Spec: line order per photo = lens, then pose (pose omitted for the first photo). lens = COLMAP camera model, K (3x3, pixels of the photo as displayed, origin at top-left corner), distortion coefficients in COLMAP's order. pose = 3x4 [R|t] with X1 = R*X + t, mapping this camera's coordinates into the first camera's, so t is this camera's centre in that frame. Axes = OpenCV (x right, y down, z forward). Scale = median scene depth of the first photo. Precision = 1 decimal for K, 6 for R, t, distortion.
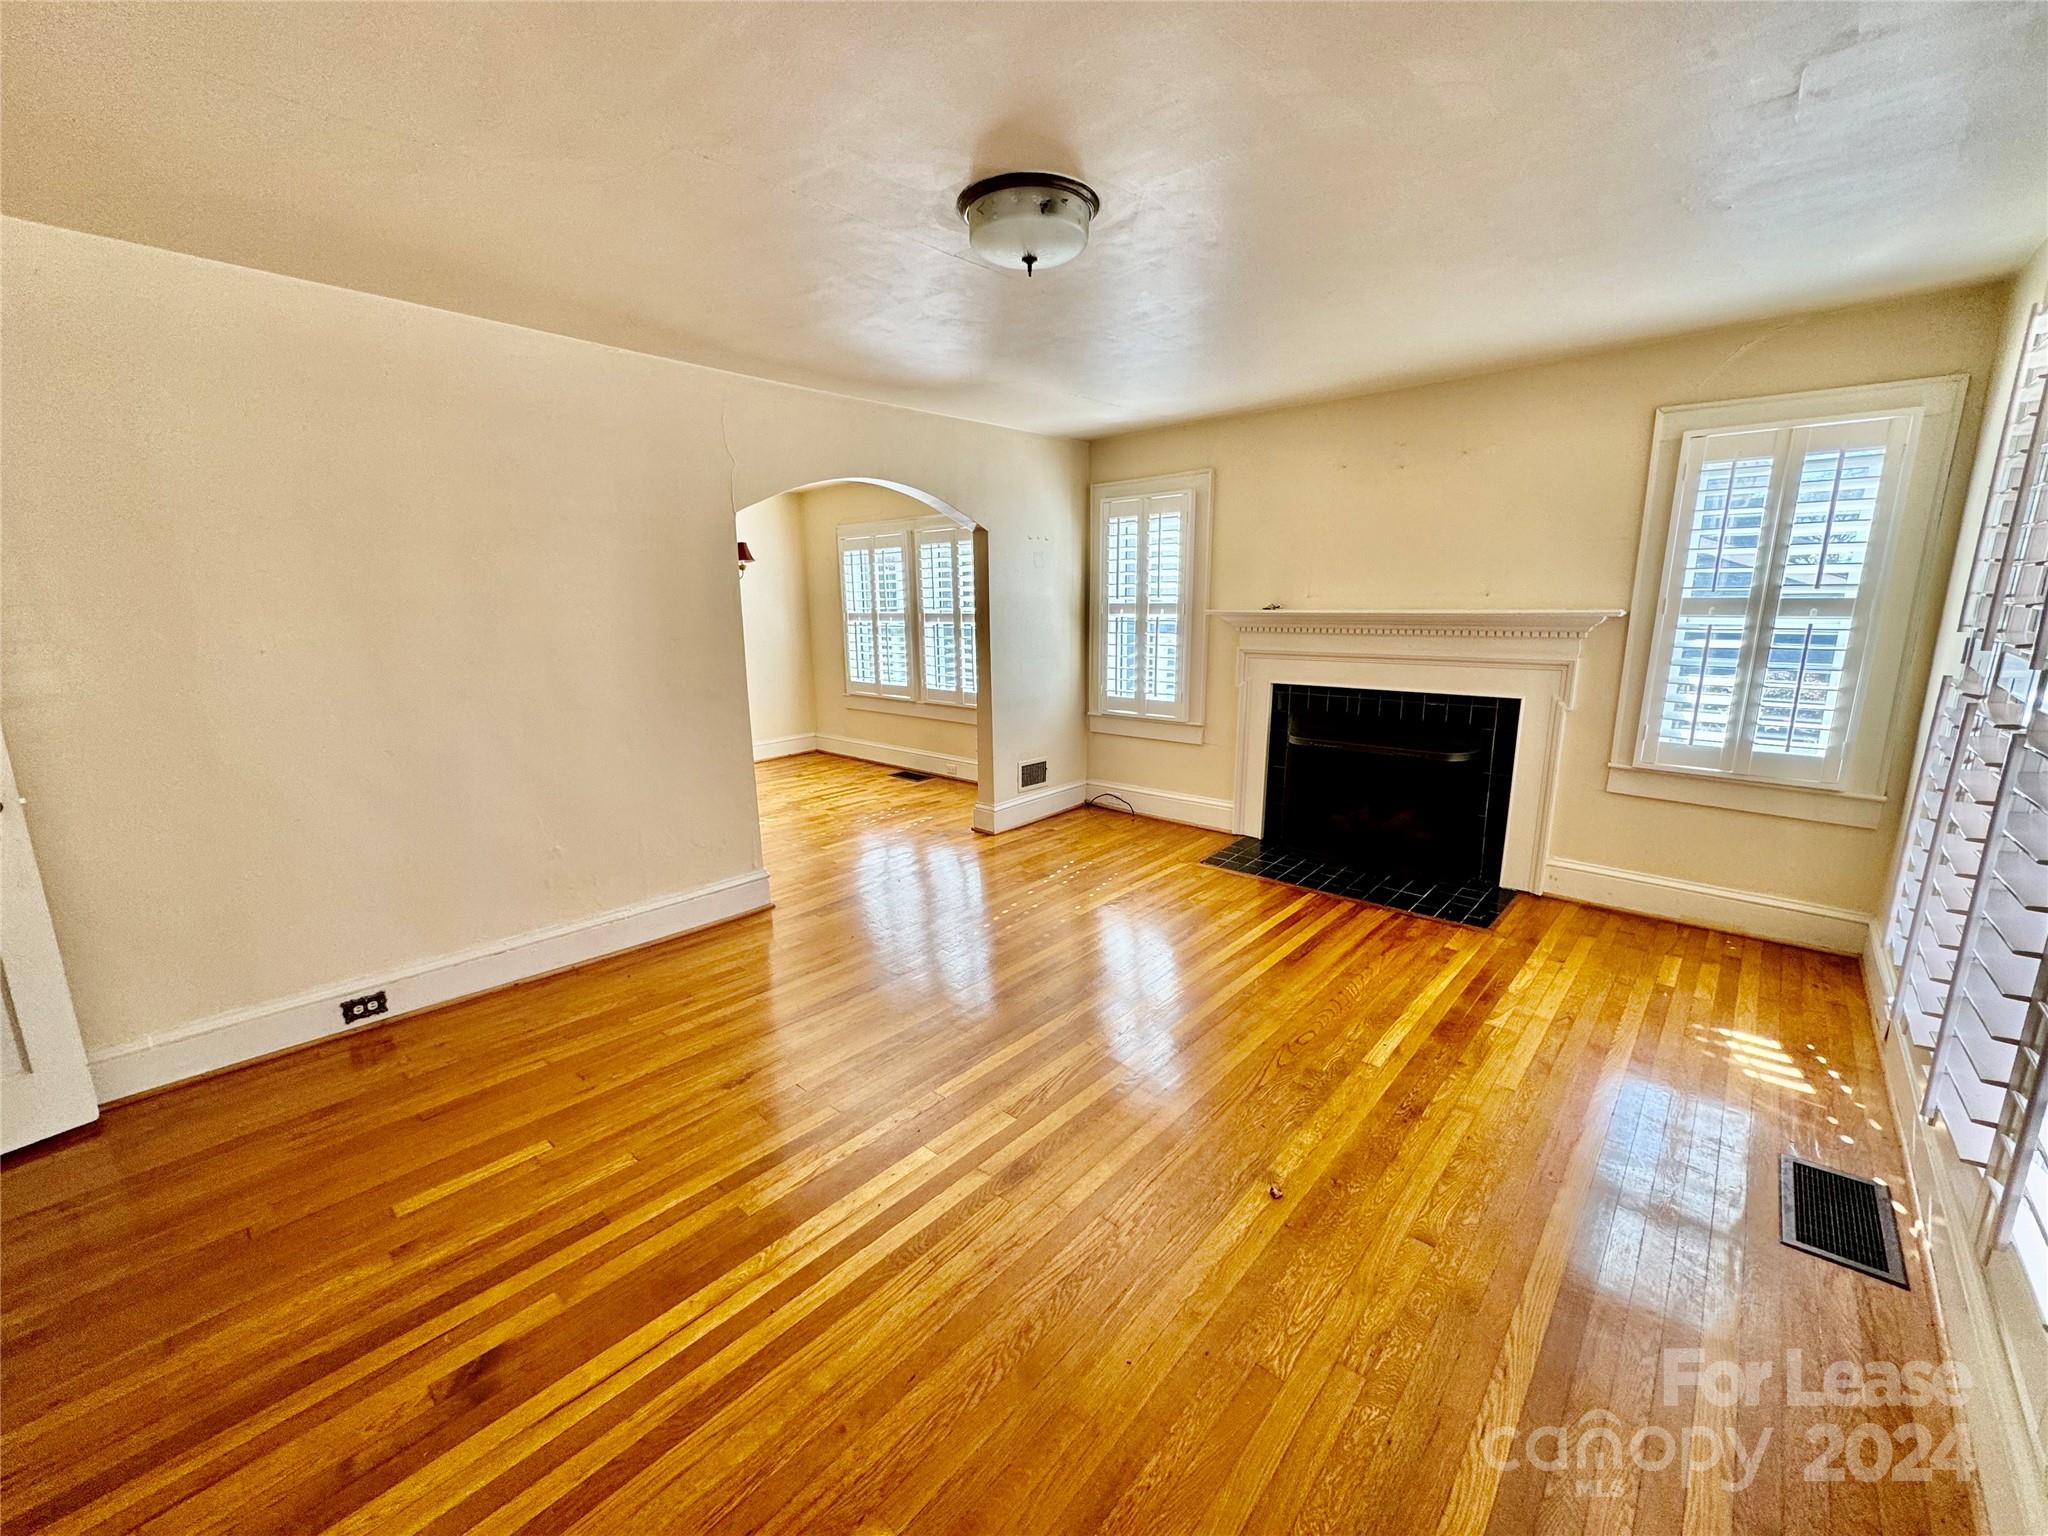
lens RADIAL K [[813.7, 0, 1024.0], [0, 813.7, 768.0], [0, 0, 1]] dist [0.000916, -0.000351]
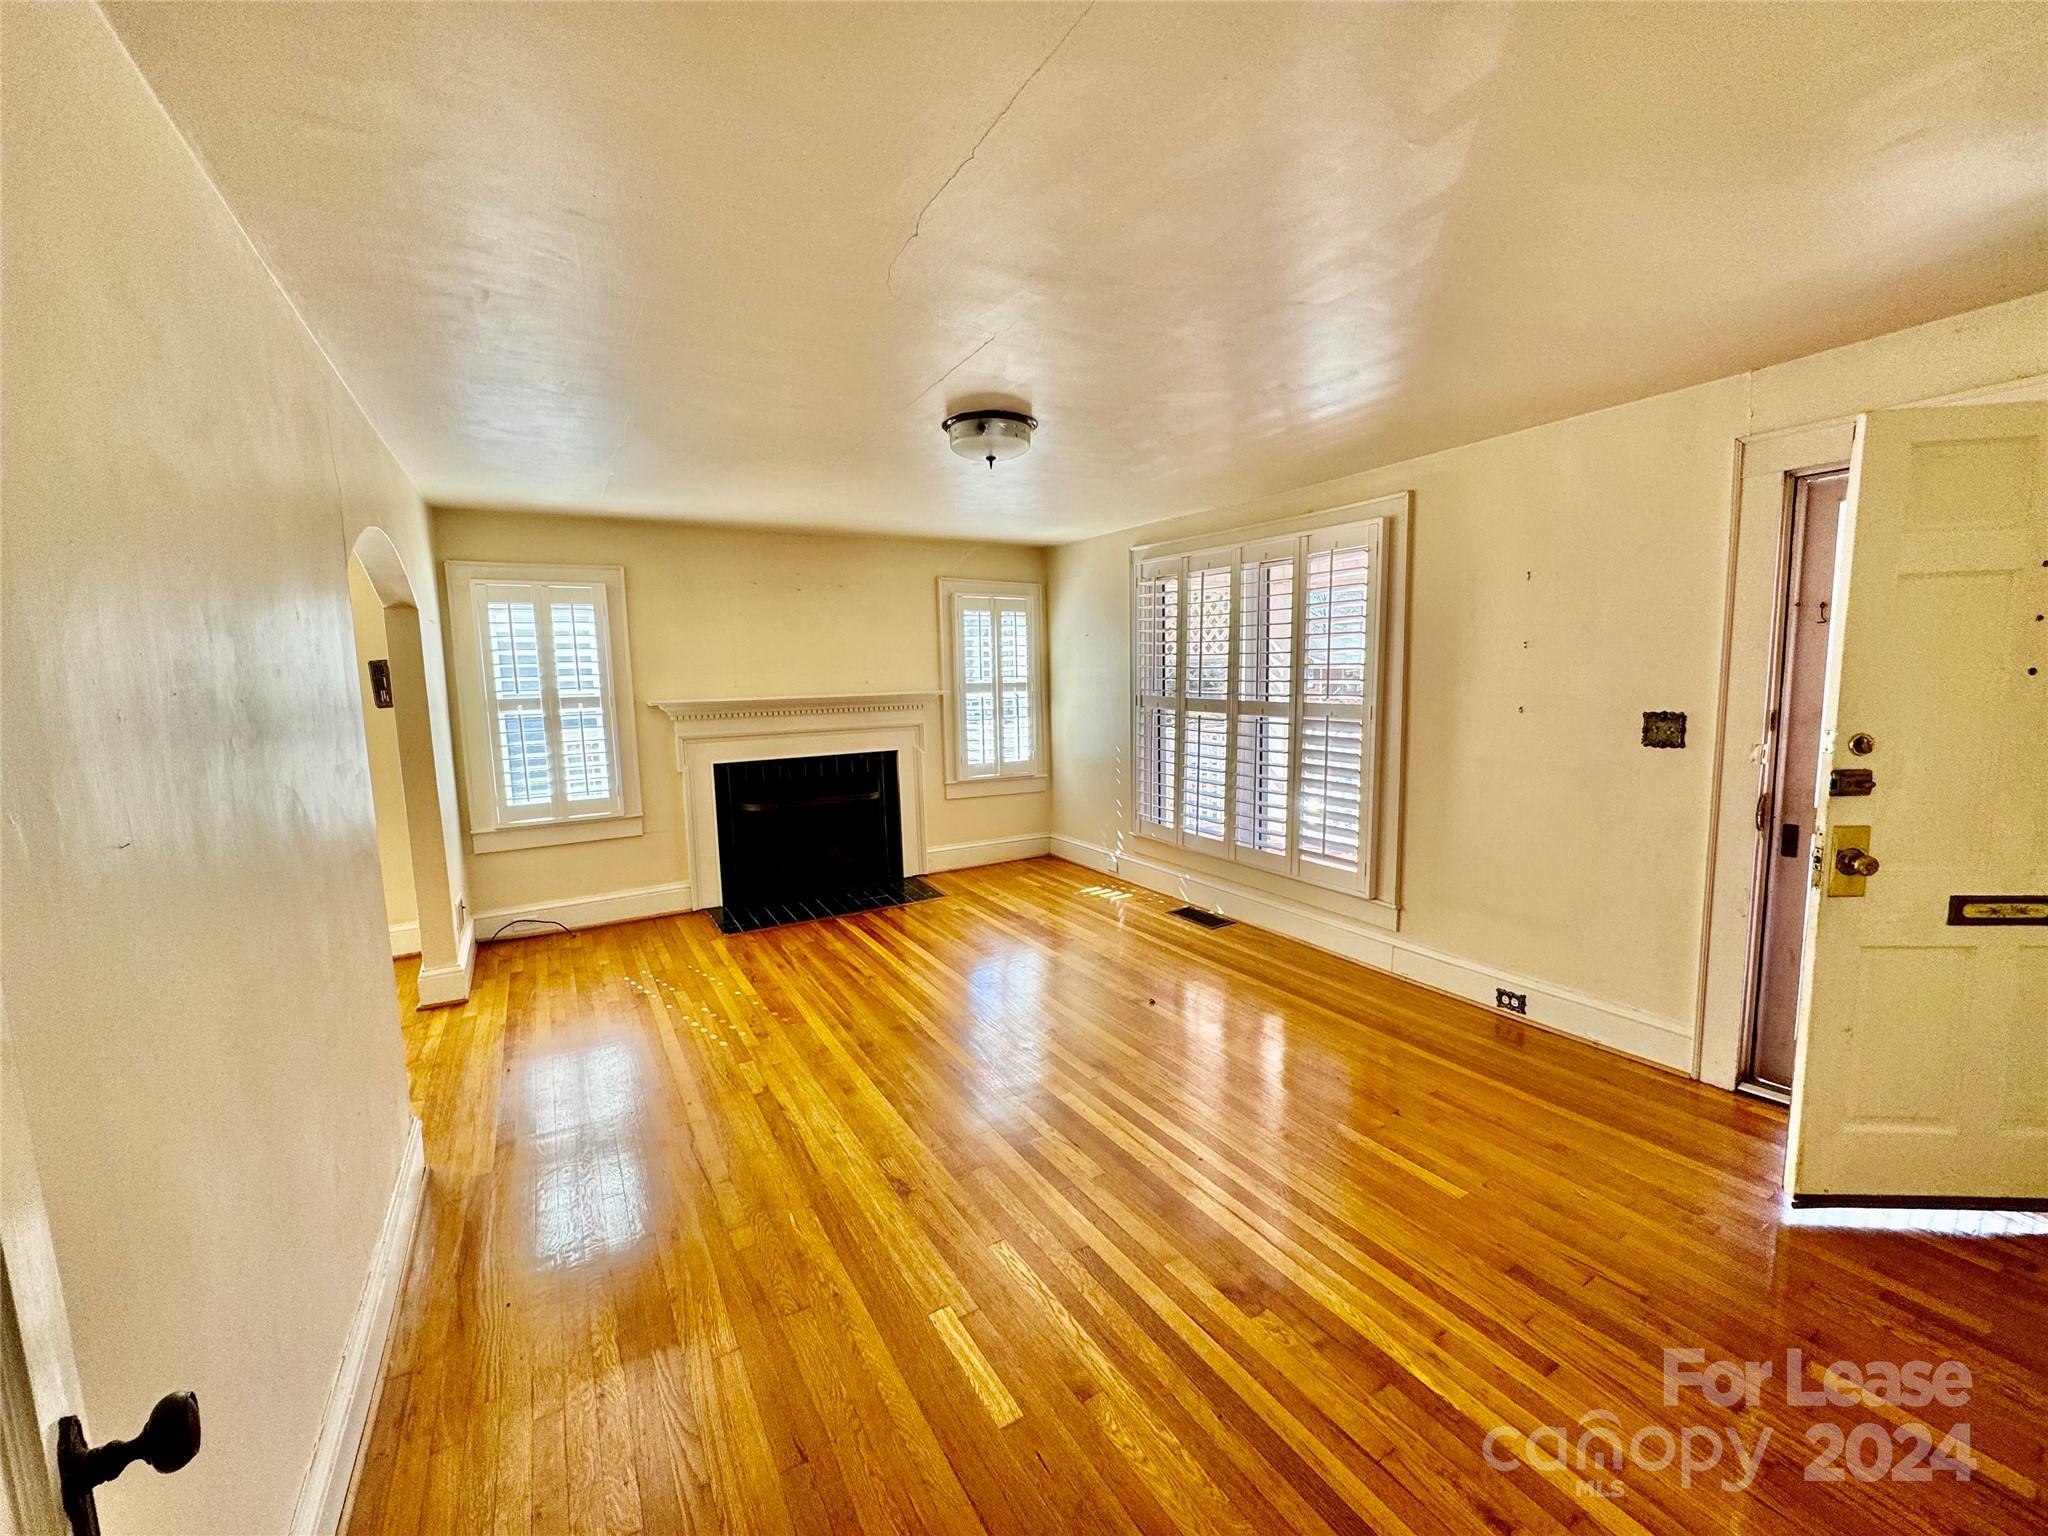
lens RADIAL K [[815.6, 0, 1024.0], [0, 815.6, 768.0], [0, 0, 1]] dist [0.002115, 0.000079]
pose [[0.295617, -0.106156, 0.949390, -0.775692], [0.215936, 0.975511, 0.041839, -0.066252], [-0.930582, 0.192639, 0.311301, 0.318549]]
